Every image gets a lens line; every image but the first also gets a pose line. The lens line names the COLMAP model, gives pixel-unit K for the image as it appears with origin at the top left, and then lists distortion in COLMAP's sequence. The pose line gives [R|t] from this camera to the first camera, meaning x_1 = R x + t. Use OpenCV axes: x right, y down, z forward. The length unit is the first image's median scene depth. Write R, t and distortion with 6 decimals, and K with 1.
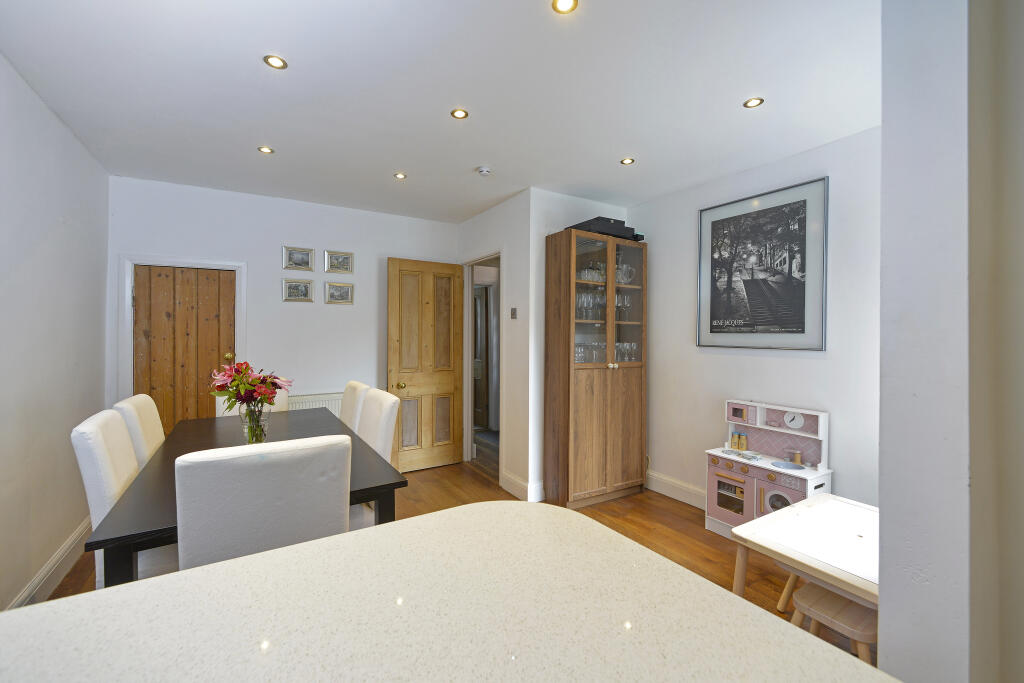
lens RADIAL K [[418.4, 0, 512.4], [0, 418.4, 330.8], [0, 0, 1]] dist [0.001608, 0.000163]
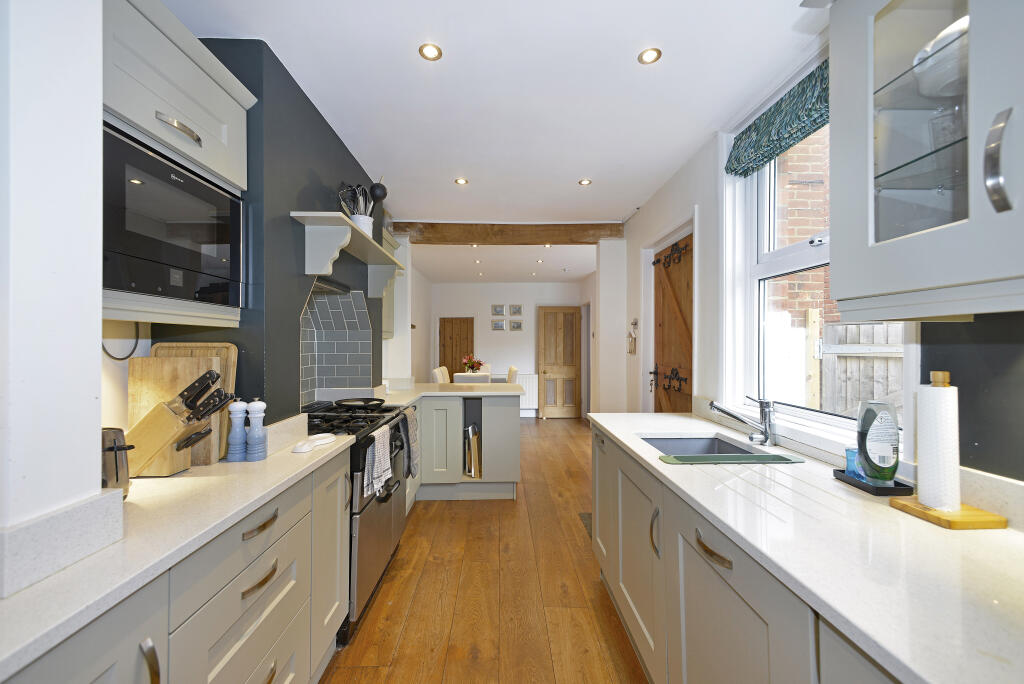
lens RADIAL K [[399.1, 0, 507.8], [0, 399.1, 341.4], [0, 0, 1]] dist [0.000255, 0.000184]
pose [[0.858589, -0.005316, -0.512637, 0.531562], [0.005999, 0.999982, -0.000321, -0.010998], [0.512630, -0.002800, 0.858605, -0.667364]]
